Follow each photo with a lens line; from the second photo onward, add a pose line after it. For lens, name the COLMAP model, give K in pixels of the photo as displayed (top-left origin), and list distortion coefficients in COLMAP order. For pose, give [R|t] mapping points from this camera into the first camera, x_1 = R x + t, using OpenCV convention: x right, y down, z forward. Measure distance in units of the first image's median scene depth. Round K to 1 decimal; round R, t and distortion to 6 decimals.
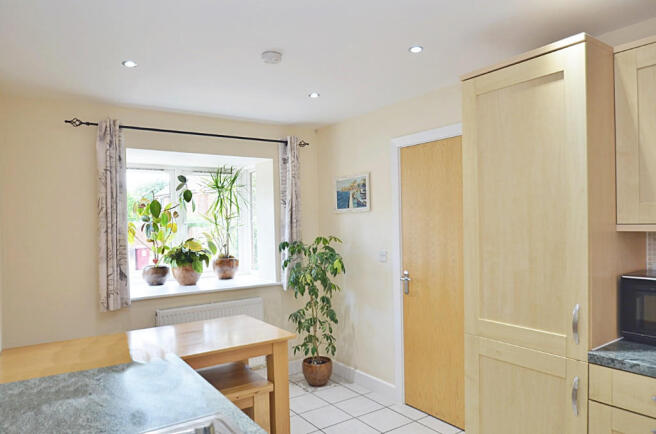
lens RADIAL K [[453.0, 0, 328.0], [0, 453.0, 217.0], [0, 0, 1]] dist [-0.002105, -0.000393]
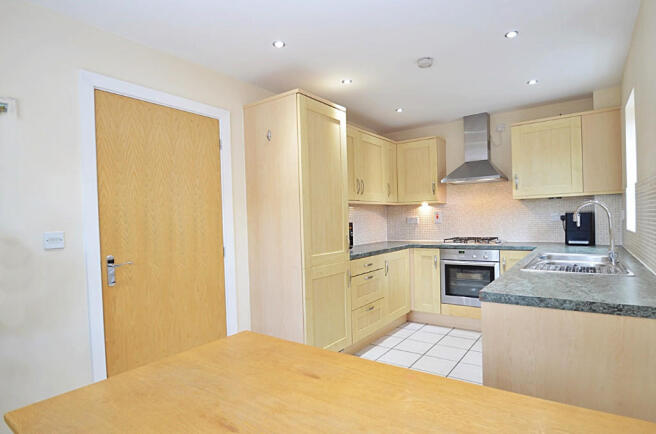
lens RADIAL K [[348.6, 0, 328.0], [0, 348.6, 217.0], [0, 0, 1]] dist [-0.000009, 0.000003]
pose [[-0.331578, 0.033812, 0.942822, -0.552719], [0.028720, 0.999256, -0.025735, 0.089617], [-0.942991, 0.018544, -0.332302, 0.938231]]
